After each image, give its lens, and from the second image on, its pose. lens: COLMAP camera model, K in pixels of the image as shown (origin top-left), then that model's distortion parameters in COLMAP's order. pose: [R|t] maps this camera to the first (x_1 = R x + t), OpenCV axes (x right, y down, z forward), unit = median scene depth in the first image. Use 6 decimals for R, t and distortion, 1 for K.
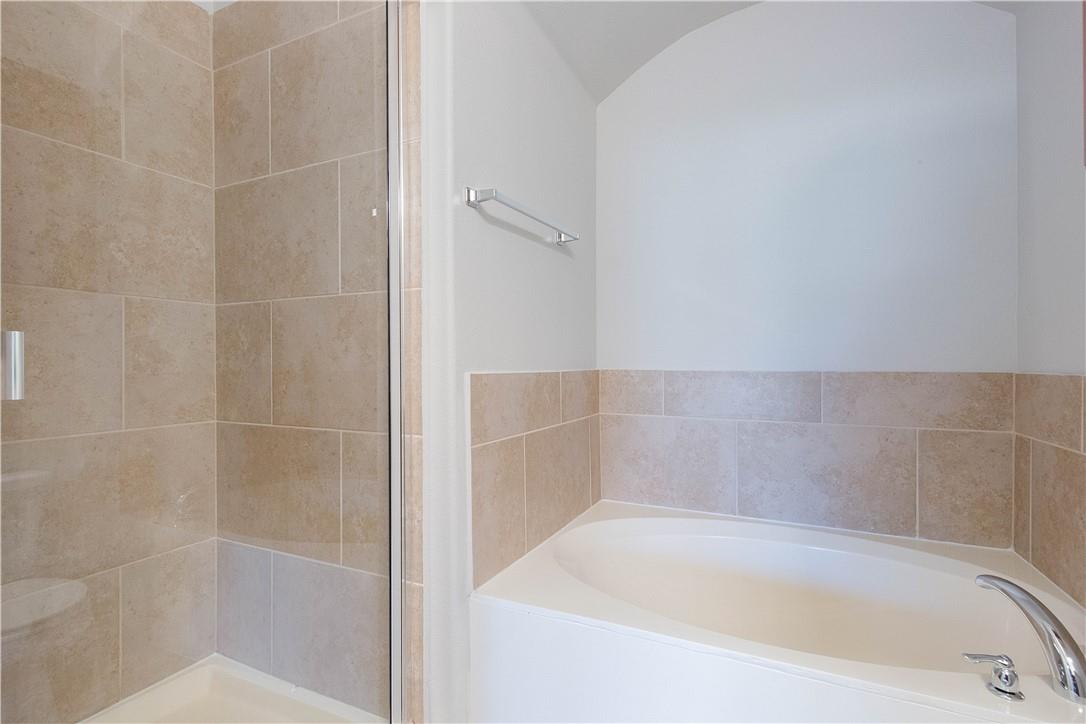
lens RADIAL K [[496.6, 0, 548.1], [0, 496.6, 360.6], [0, 0, 1]] dist [-0.005722, -0.000486]
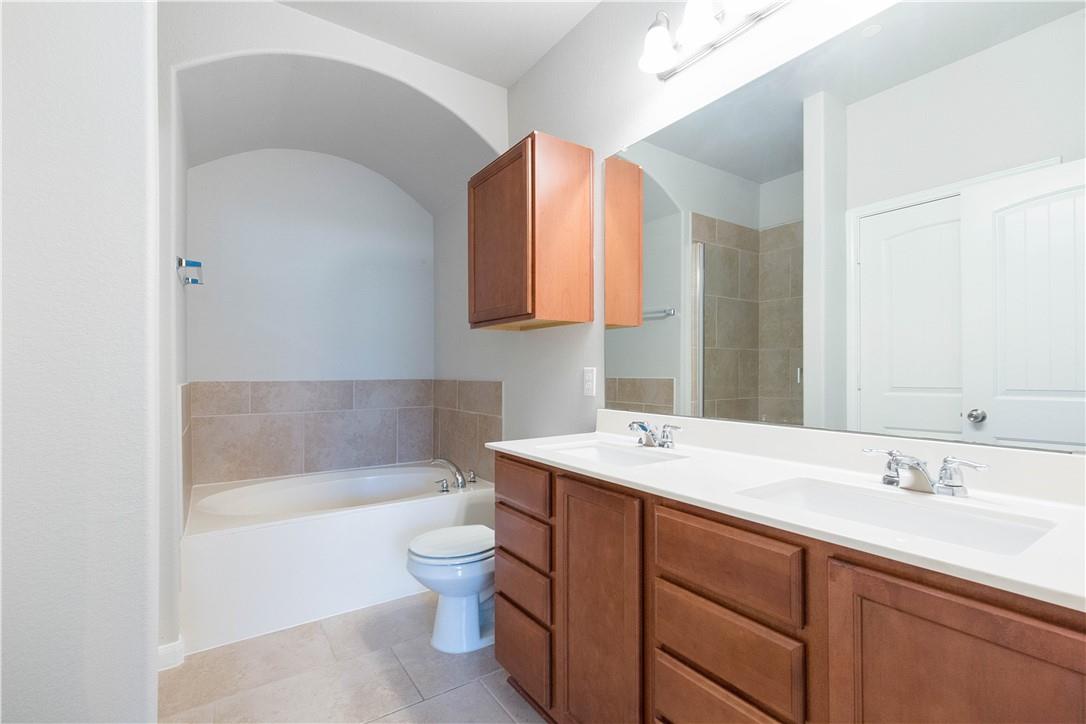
lens RADIAL K [[496.6, 0, 543.2], [0, 496.6, 367.3], [0, 0, 1]] dist [-0.005722, -0.000486]
pose [[0.490728, 0.008144, 0.871275, -0.612979], [0.004455, 0.999920, -0.011856, 0.000403], [-0.871301, 0.009699, 0.490652, -0.424536]]
